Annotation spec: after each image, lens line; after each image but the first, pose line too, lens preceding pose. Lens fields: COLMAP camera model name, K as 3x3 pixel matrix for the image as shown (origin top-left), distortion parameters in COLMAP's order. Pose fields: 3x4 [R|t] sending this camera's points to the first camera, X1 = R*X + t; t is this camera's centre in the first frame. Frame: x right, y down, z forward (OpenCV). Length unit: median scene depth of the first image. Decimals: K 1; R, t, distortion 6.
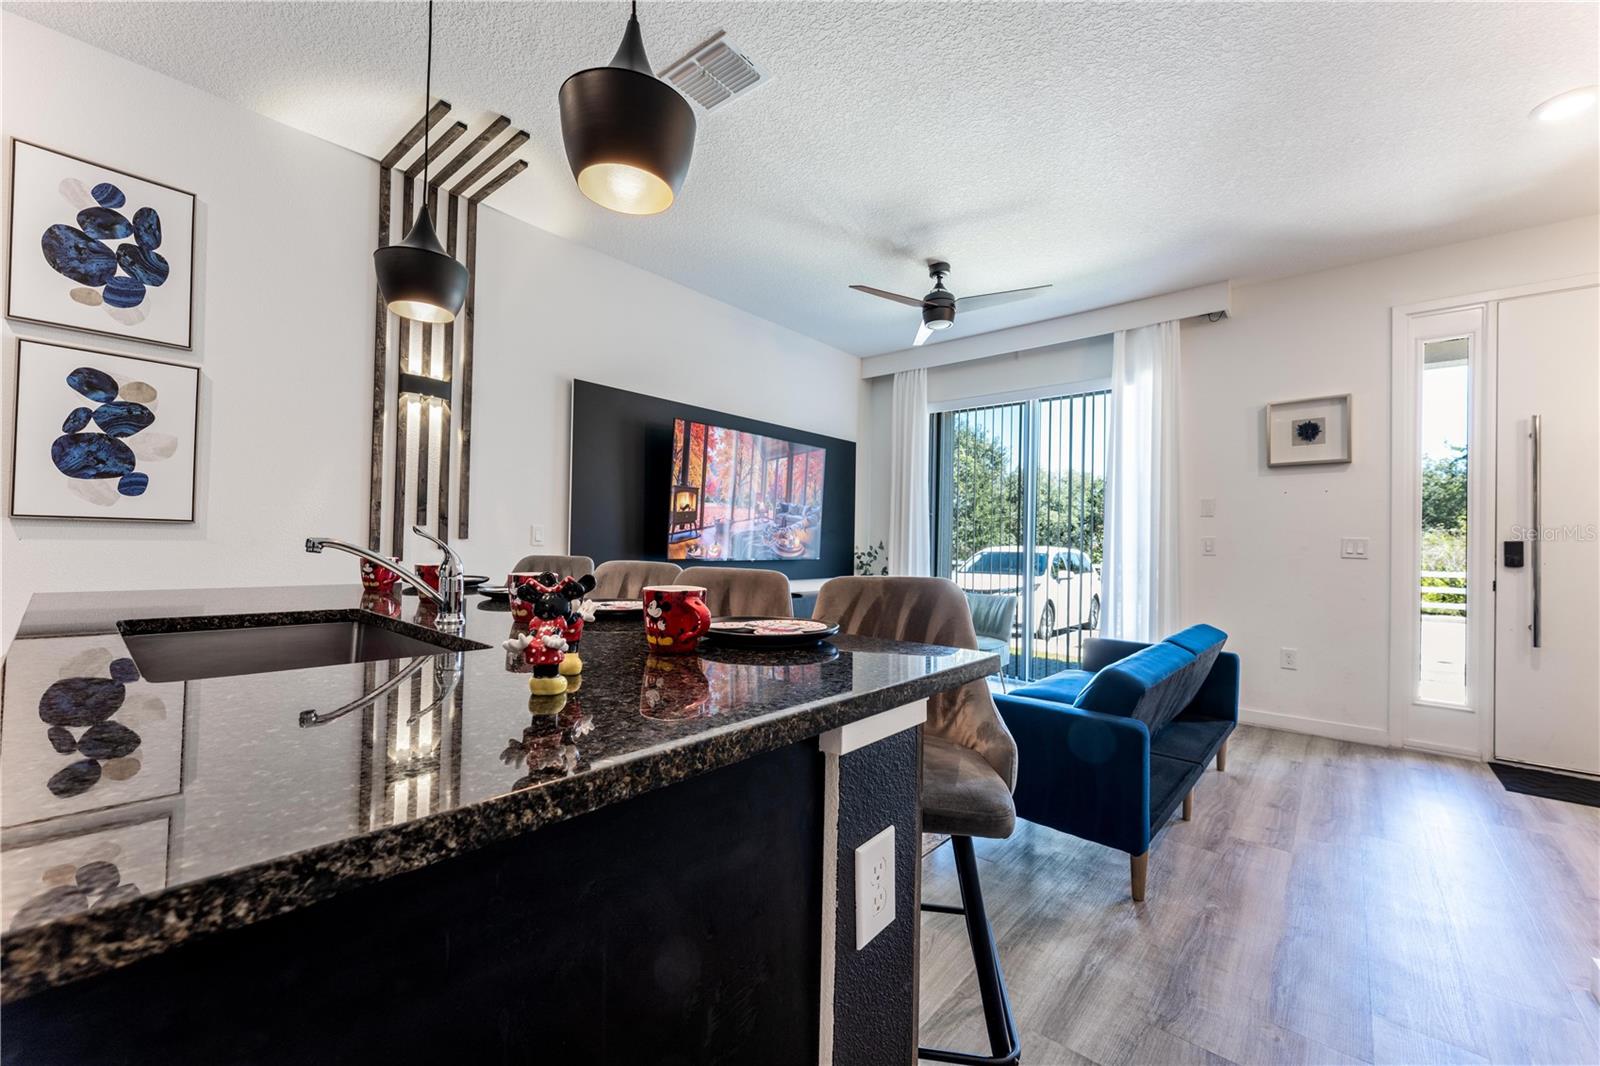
lens RADIAL K [[645.4, 0, 795.9], [0, 645.4, 537.4], [0, 0, 1]] dist [-0.000556, -0.000115]
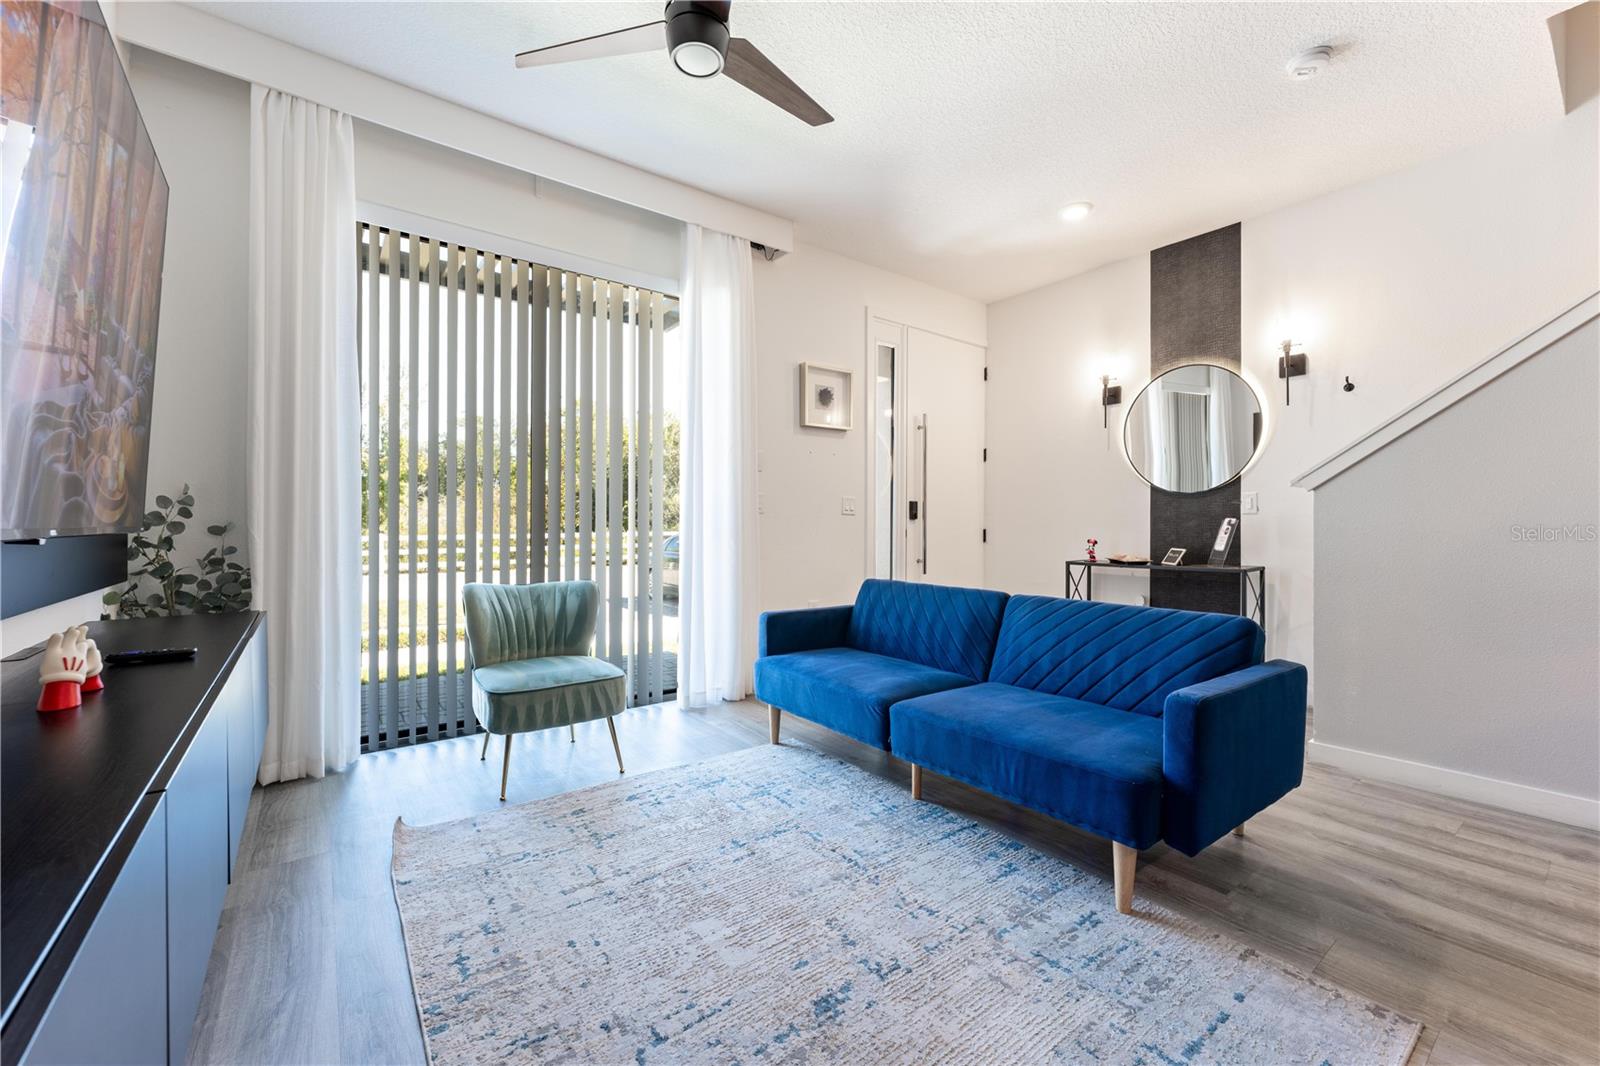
lens RADIAL K [[645.4, 0, 795.9], [0, 645.4, 537.4], [0, 0, 1]] dist [-0.000556, -0.000115]
pose [[0.212005, -0.035095, 0.976638, -0.269926], [-0.005936, 0.999290, 0.037197, 0.028941], [-0.977251, -0.013683, 0.211646, 0.804478]]
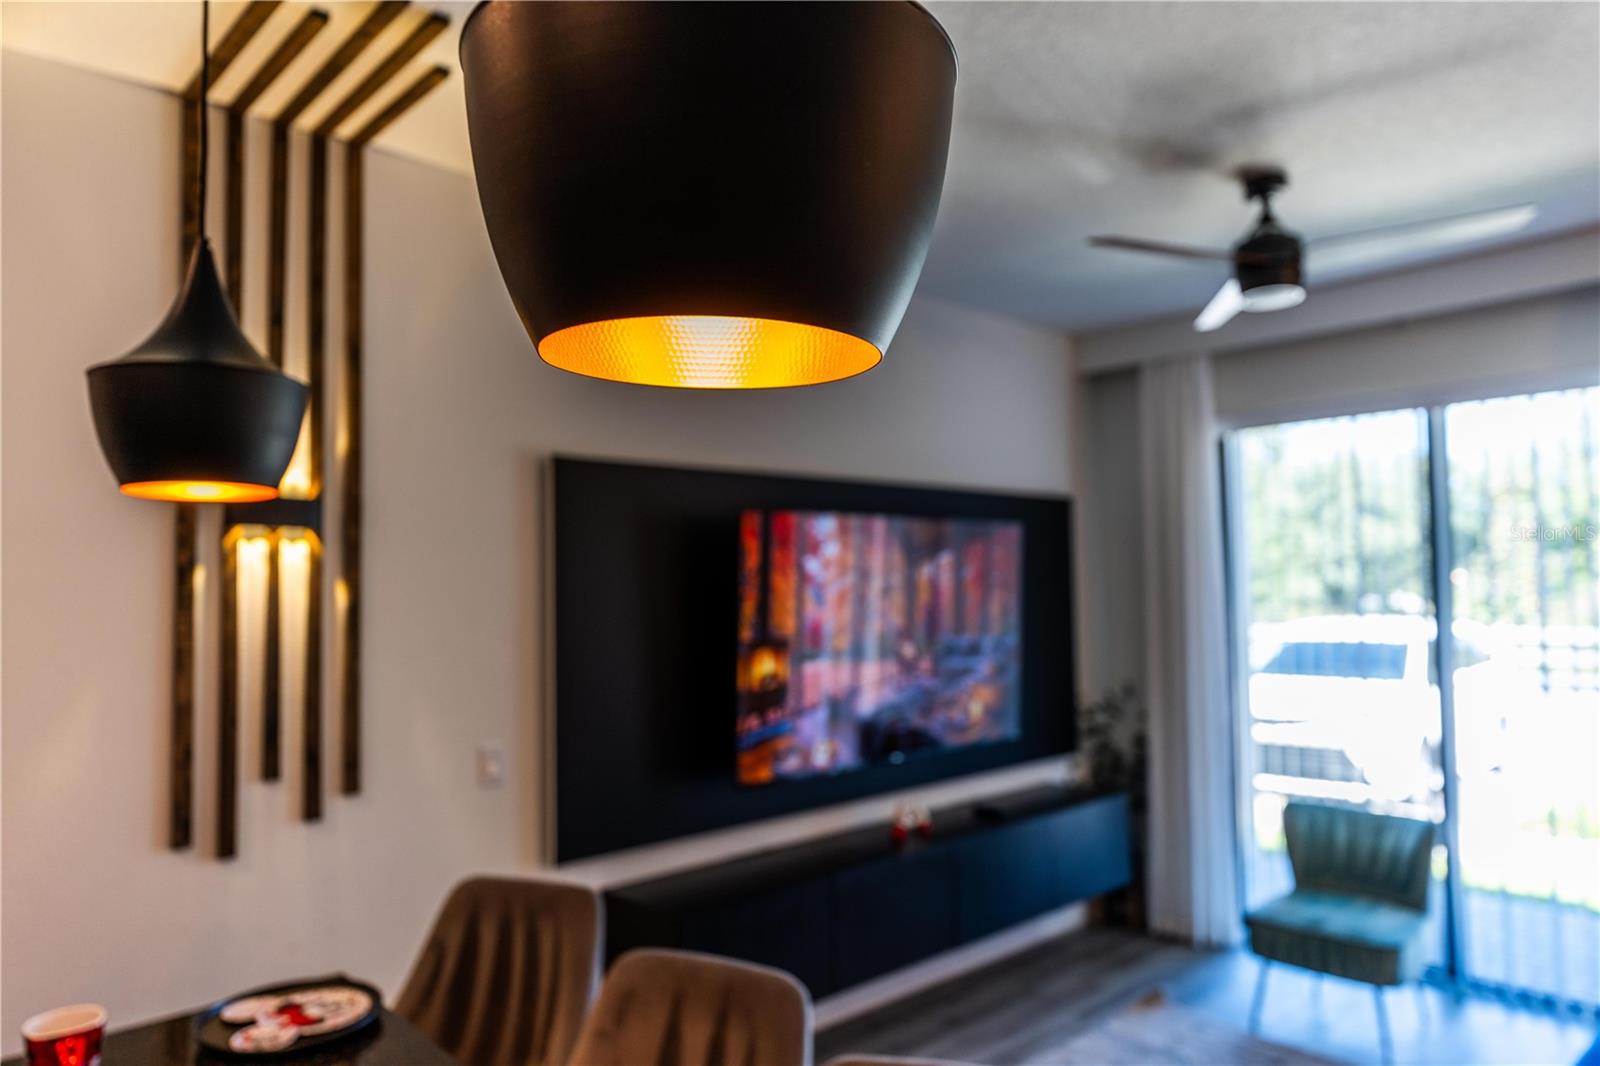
lens RADIAL K [[1048.2, 0, 779.4], [0, 1048.2, 534.9], [0, 0, 1]] dist [0.001639, 0.000472]
pose [[0.991454, -0.040015, -0.124171, -0.054554], [0.035677, 0.998679, -0.036969, -0.132245], [0.125486, 0.032223, 0.991572, 0.172231]]
